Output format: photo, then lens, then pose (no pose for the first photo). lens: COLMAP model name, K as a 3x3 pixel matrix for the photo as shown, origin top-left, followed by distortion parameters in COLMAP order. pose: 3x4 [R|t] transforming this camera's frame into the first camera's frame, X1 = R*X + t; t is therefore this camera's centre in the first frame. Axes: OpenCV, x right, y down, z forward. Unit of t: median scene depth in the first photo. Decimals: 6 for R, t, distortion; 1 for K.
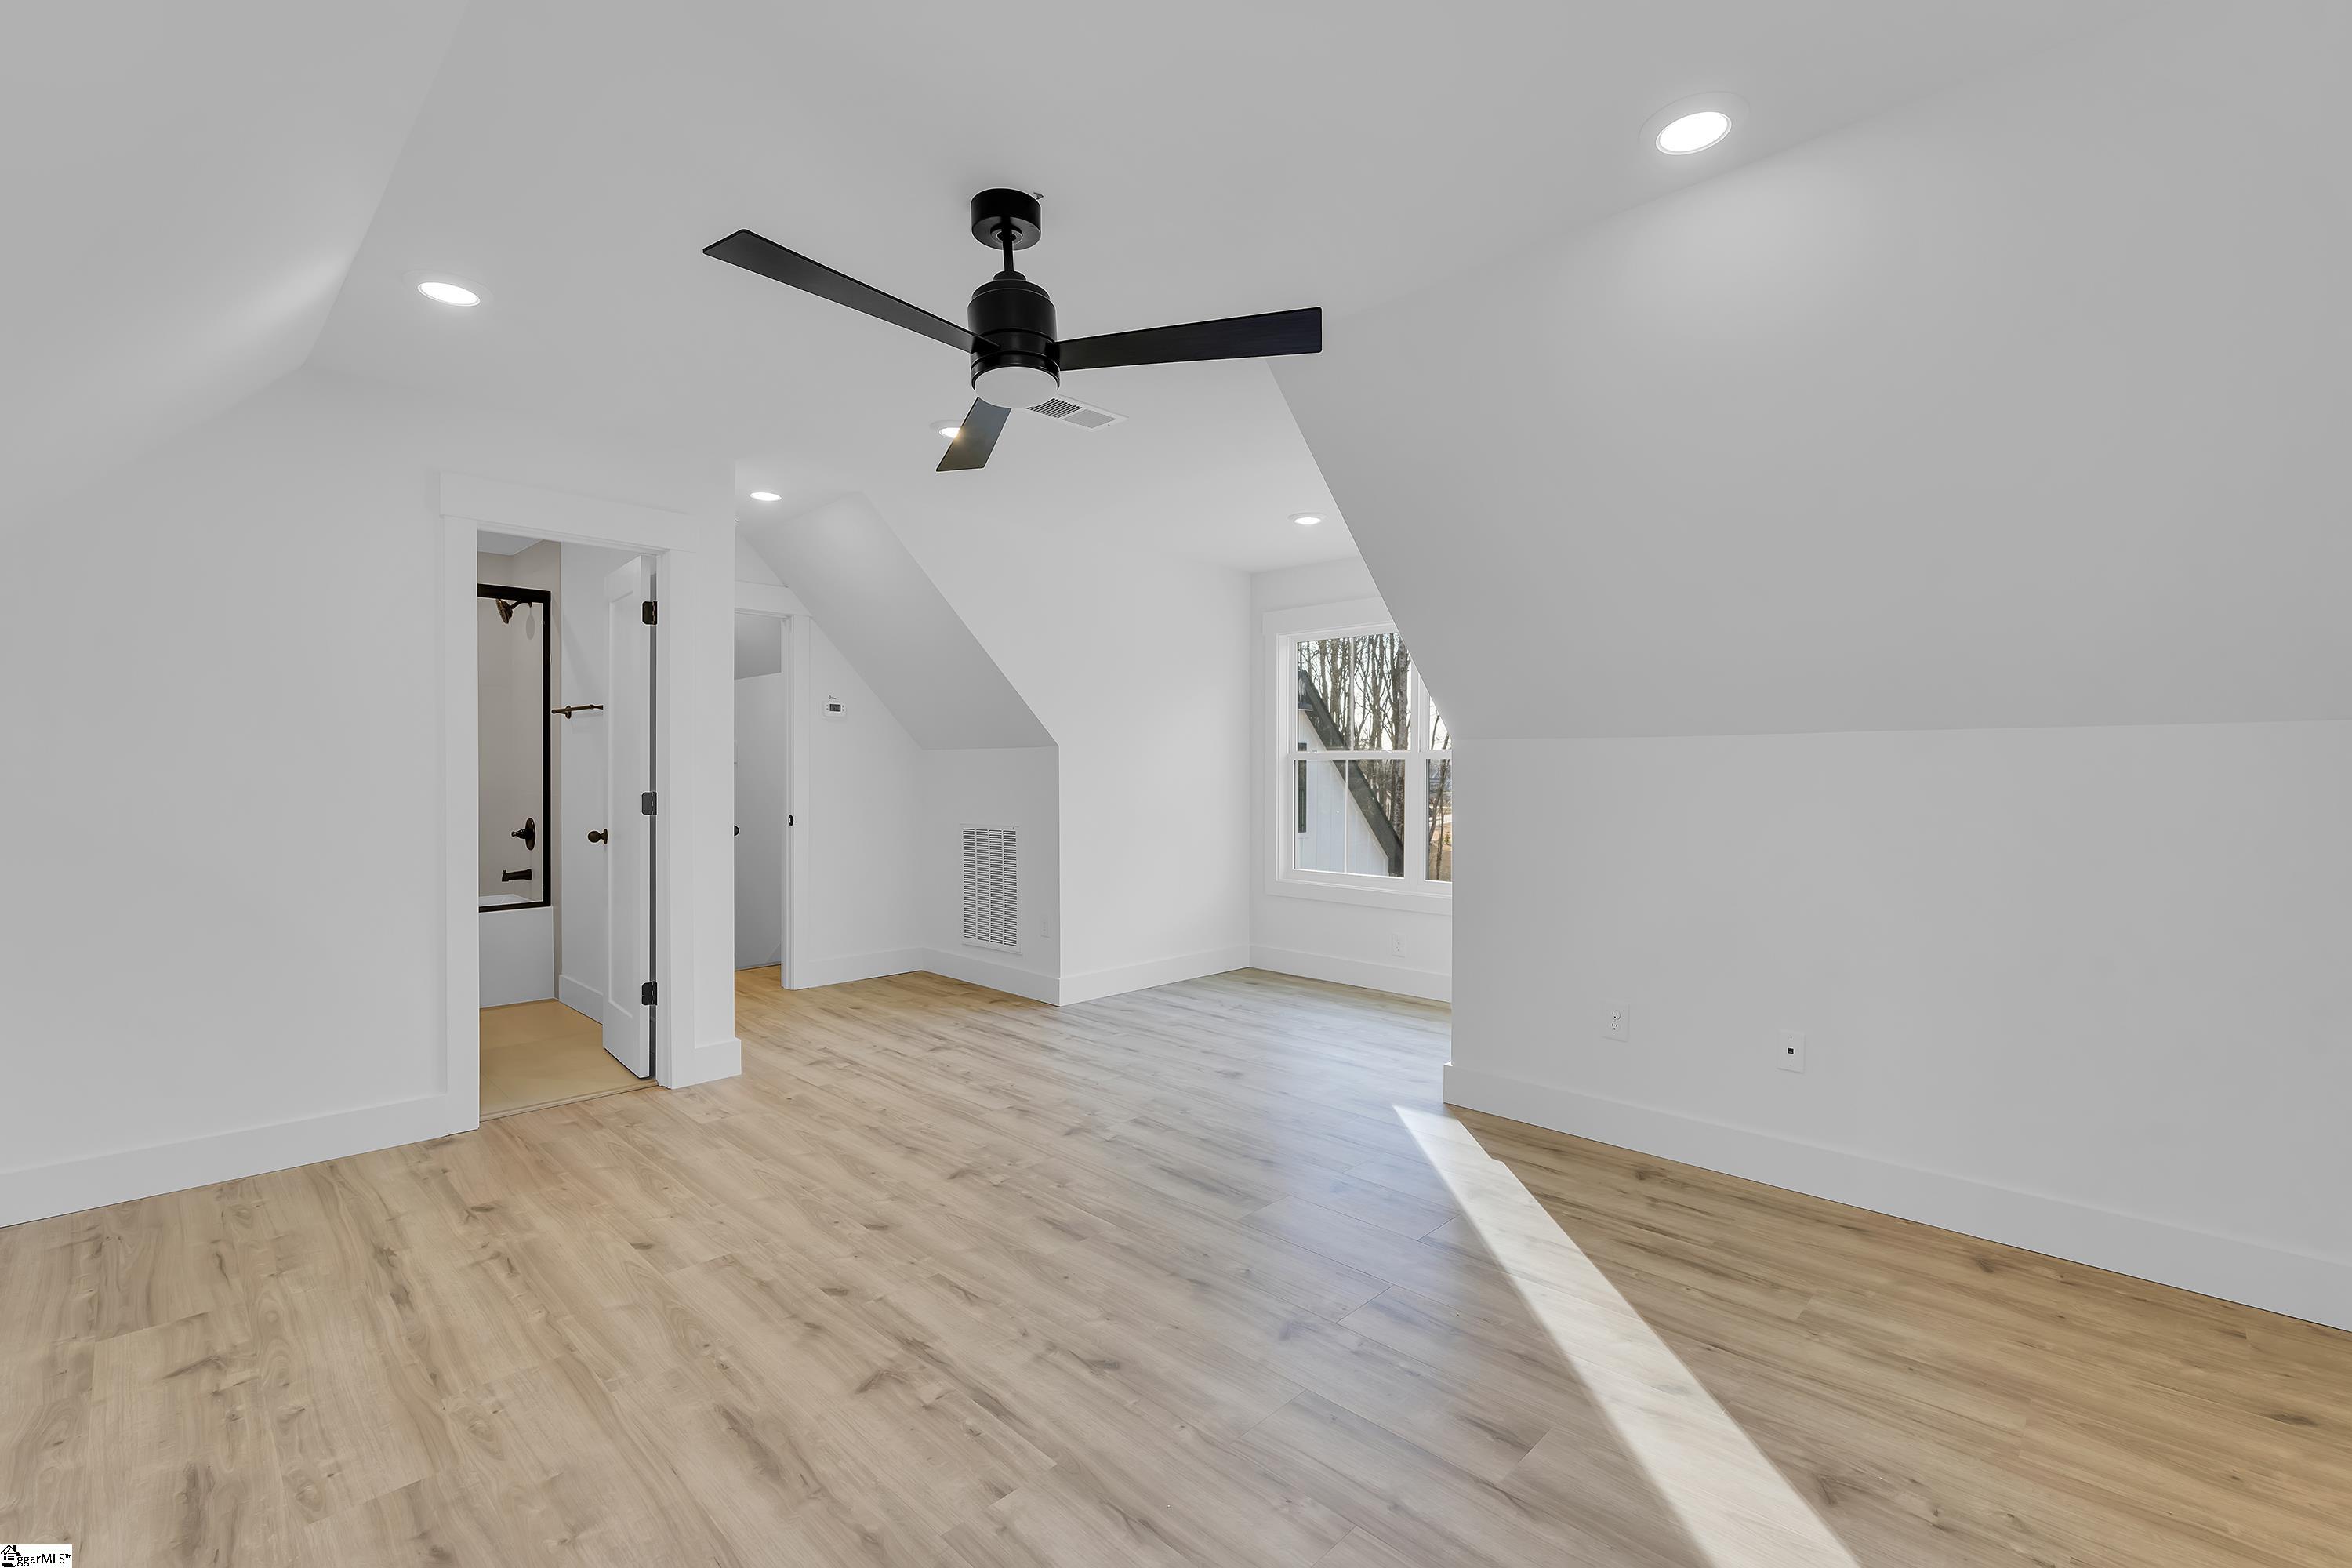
lens RADIAL K [[1021.3, 0, 1186.4], [0, 1021.3, 779.0], [0, 0, 1]] dist [-0.000076, 0.000418]
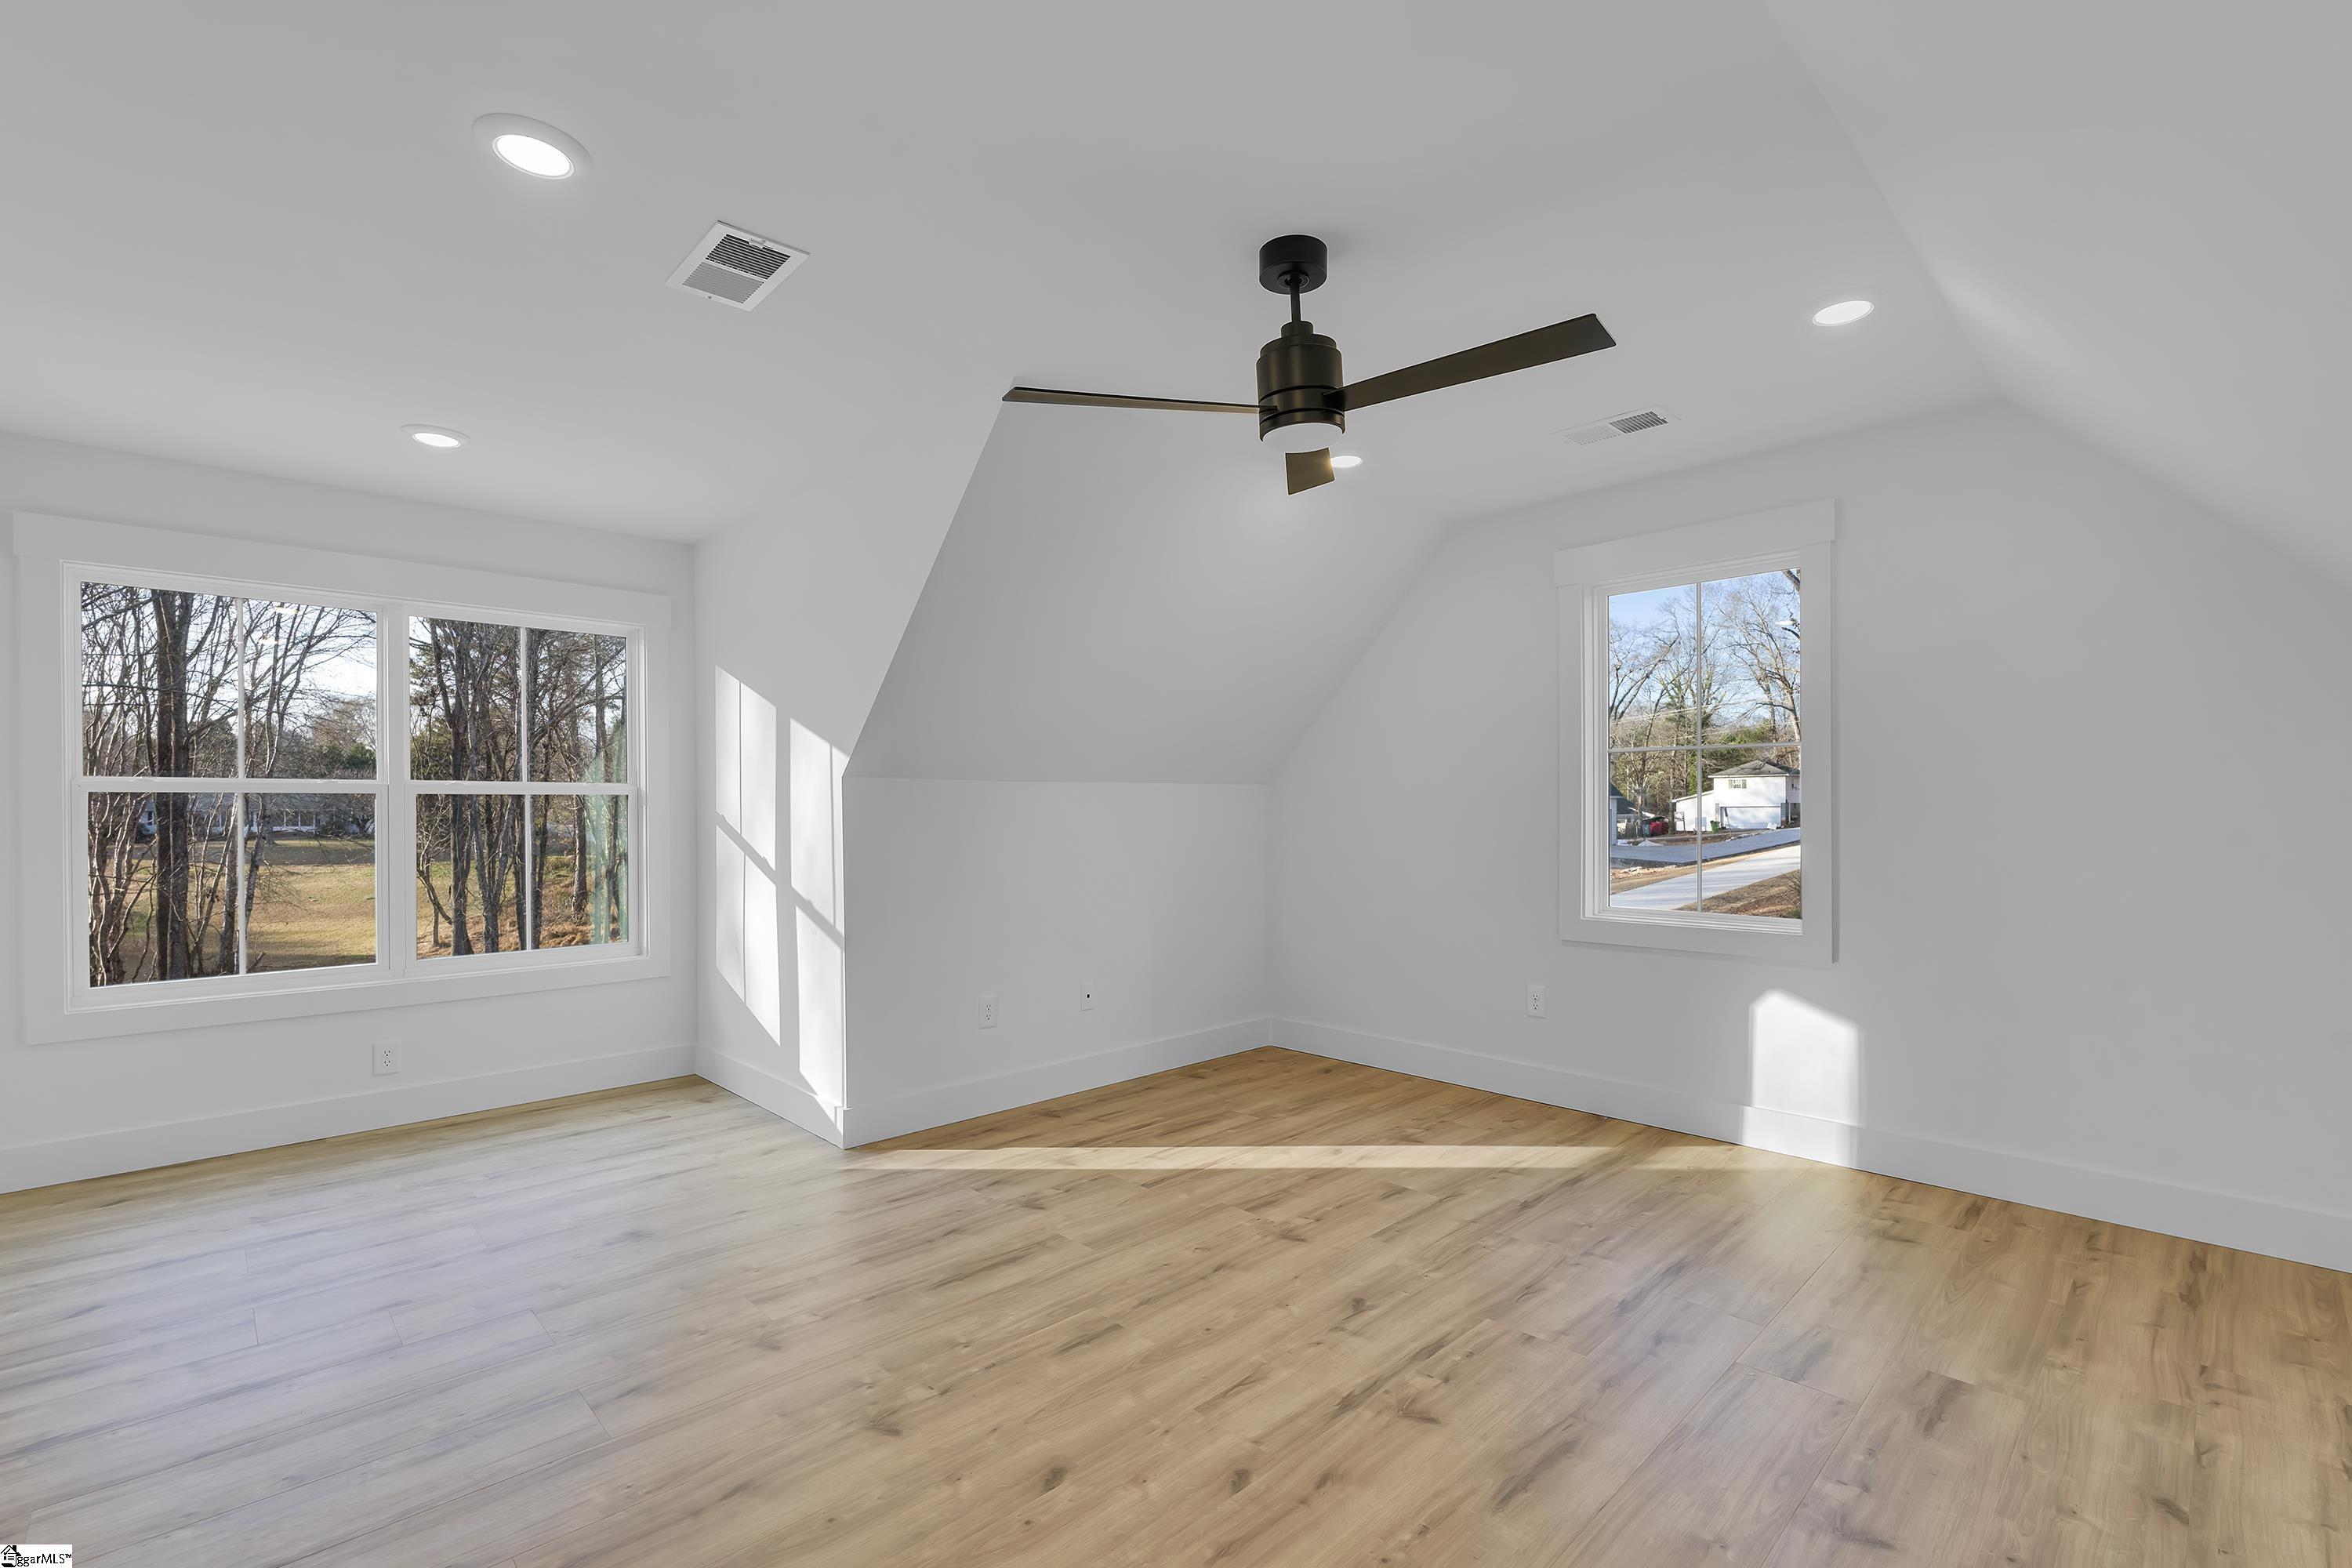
lens RADIAL K [[1021.3, 0, 1186.3], [0, 1021.3, 799.2], [0, 0, 1]] dist [-0.000076, 0.000418]
pose [[0.032457, 0.008501, 0.999437, -1.091337], [0.008222, 0.999928, -0.008773, -0.008415], [-0.999439, 0.008503, 0.032385, 0.981592]]
